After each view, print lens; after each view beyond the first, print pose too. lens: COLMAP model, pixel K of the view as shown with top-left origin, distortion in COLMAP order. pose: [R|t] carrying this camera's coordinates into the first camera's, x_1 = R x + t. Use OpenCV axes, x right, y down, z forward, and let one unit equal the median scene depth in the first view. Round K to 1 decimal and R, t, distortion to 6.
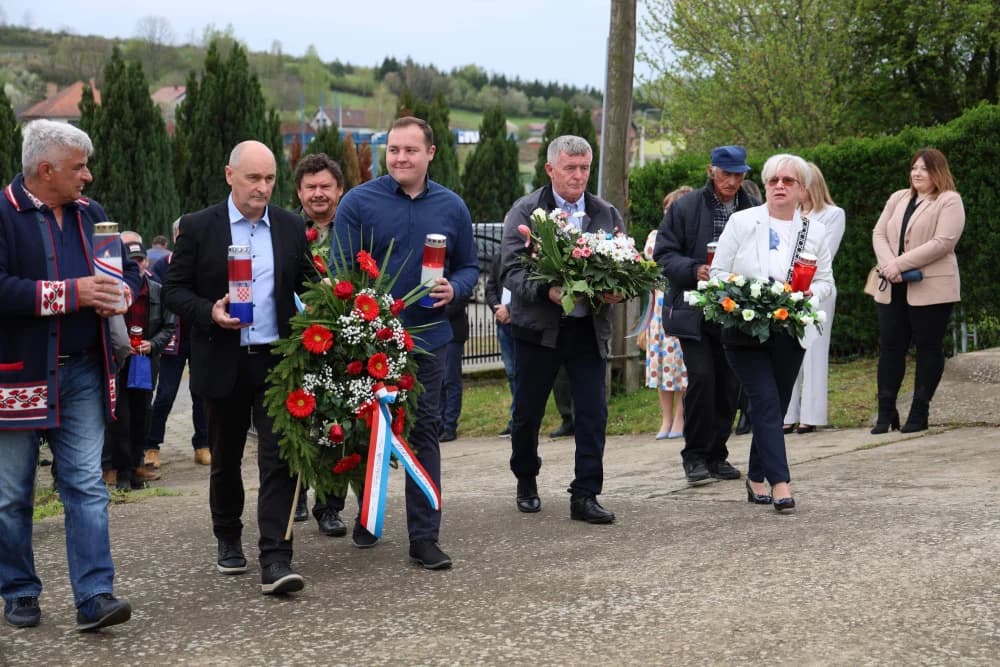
lens RADIAL K [[1866.9, 0, 497.8], [0, 1866.9, 318.8], [0, 0, 1]] dist [0.332138, 0.048929]
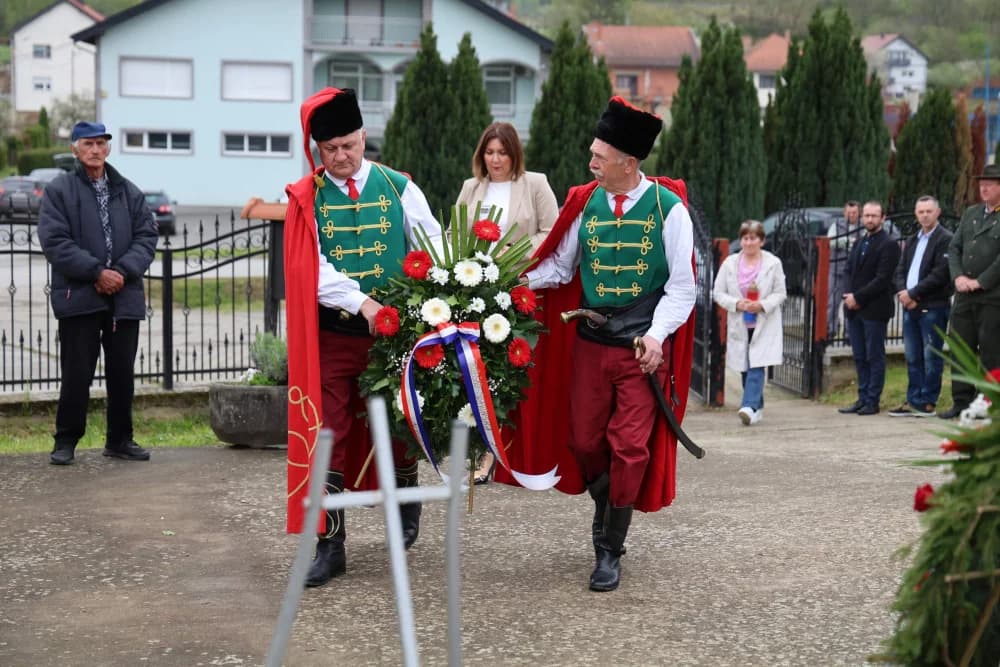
lens RADIAL K [[2026.0, 0, 506.8], [0, 2026.0, 326.6], [0, 0, 1]] dist [0.394629, -0.051166]
pose [[0.934501, 0.053906, -0.351854, 0.089388], [-0.046529, 0.998484, 0.029395, -0.003671], [0.352906, -0.011098, 0.935593, -0.066203]]
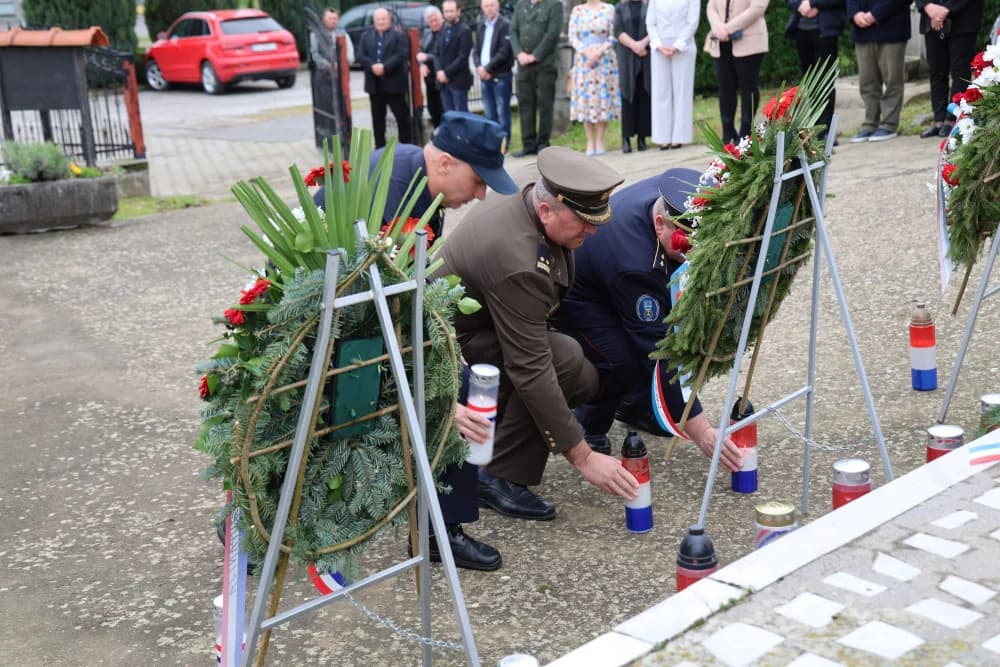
lens RADIAL K [[1509.2, 0, 494.1], [0, 1509.2, 324.9], [0, 0, 1]] dist [0.188128, 0.140635]
pose [[0.992333, -0.010029, -0.123184, 0.067399], [0.032108, 0.983400, 0.178587, -0.007669], [0.119348, -0.181173, 0.976182, -0.070149]]
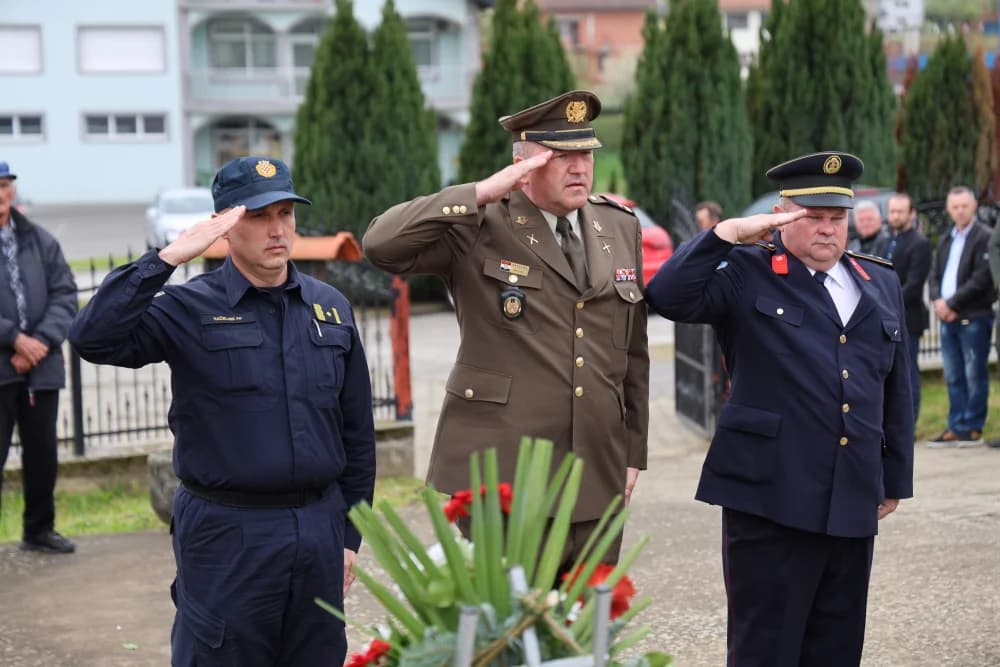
lens RADIAL K [[2463.1, 0, 502.5], [0, 2463.1, 330.0], [0, 0, 1]] dist [0.563410, -0.880524]
pose [[0.946342, 0.014239, -0.322852, 0.084812], [-0.004359, 0.999500, 0.031304, -0.012178], [0.323136, -0.028217, 0.945932, -0.085320]]
